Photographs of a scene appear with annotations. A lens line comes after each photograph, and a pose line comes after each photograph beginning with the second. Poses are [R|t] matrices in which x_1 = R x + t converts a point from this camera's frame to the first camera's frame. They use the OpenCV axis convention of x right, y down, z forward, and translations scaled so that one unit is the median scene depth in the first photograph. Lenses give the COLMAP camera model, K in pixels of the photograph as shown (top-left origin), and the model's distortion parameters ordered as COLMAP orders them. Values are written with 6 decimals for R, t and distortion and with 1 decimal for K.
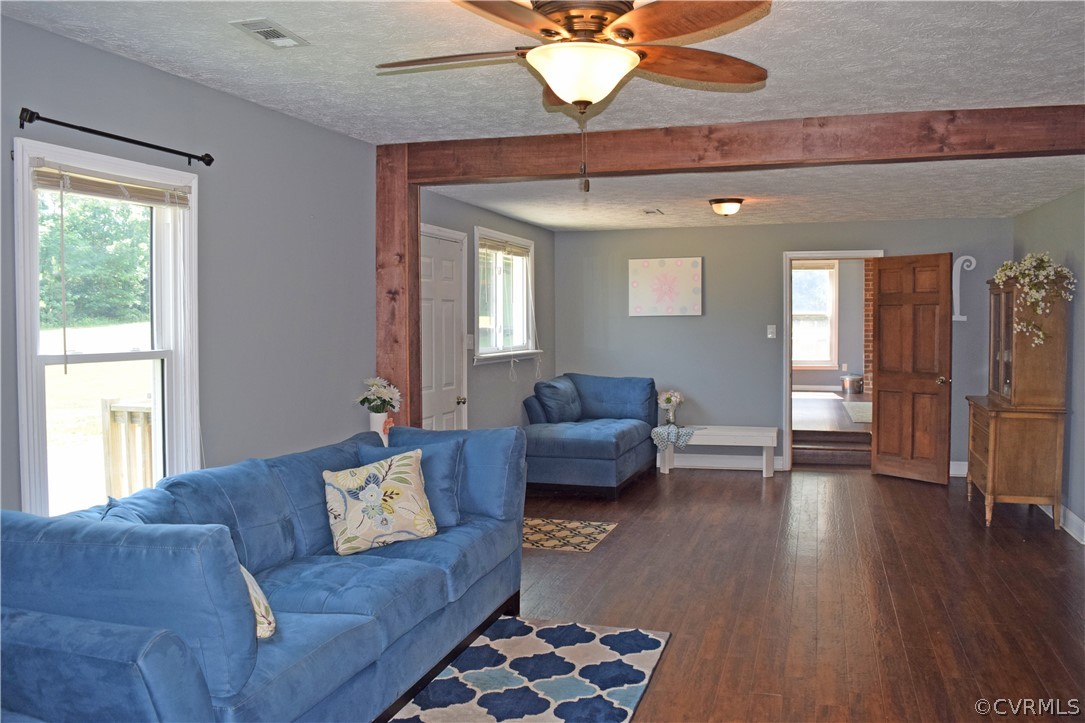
lens RADIAL K [[851.8, 0, 542.5], [0, 851.8, 361.5], [0, 0, 1]] dist [-0.086795, 0.004177]
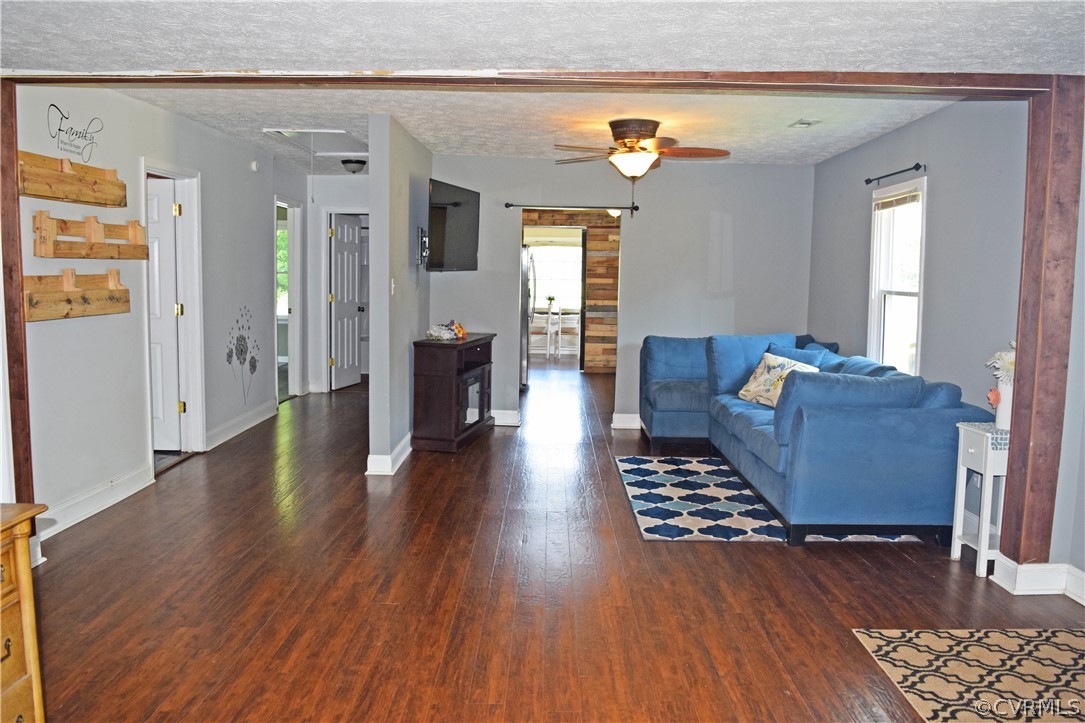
lens RADIAL K [[851.8, 0, 542.5], [0, 851.8, 361.5], [0, 0, 1]] dist [-0.086795, 0.004177]
pose [[-0.954196, 0.024514, -0.298177, 0.645202], [-0.020764, 0.988808, 0.147741, -0.094235], [0.298461, 0.147165, -0.943008, 2.078700]]
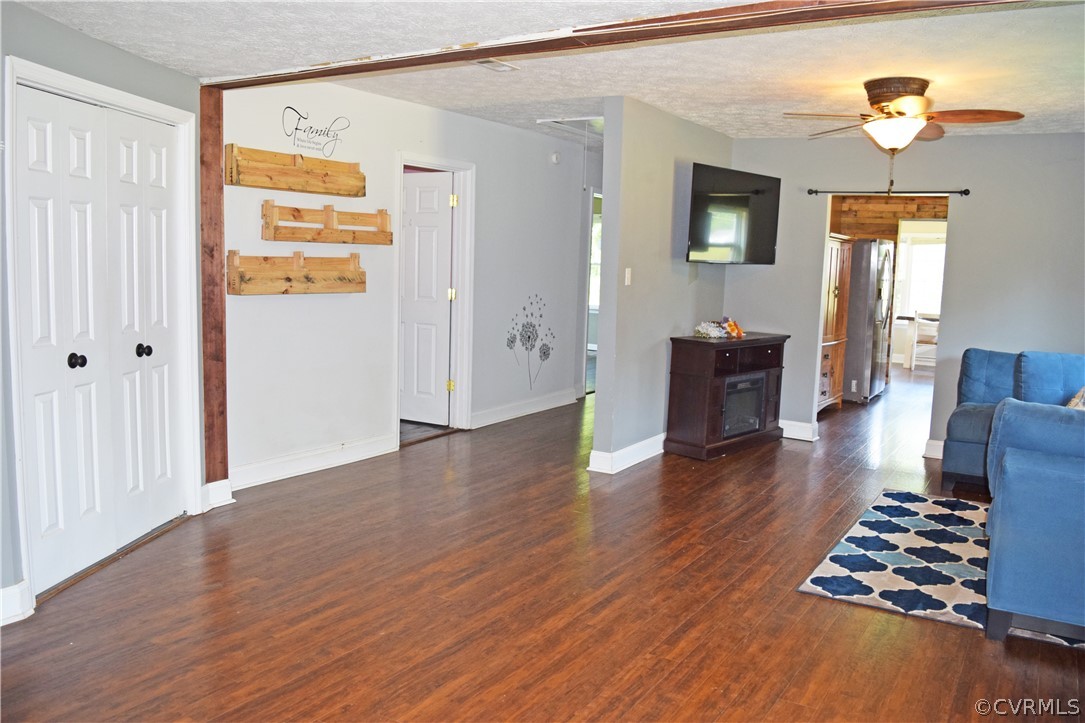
lens RADIAL K [[851.8, 0, 542.5], [0, 851.8, 361.5], [0, 0, 1]] dist [-0.086795, 0.004177]
pose [[-0.970299, -0.048218, 0.237056, 0.224501], [-0.010989, 0.987708, 0.155924, -0.078105], [-0.241660, 0.148688, -0.958902, 1.986824]]
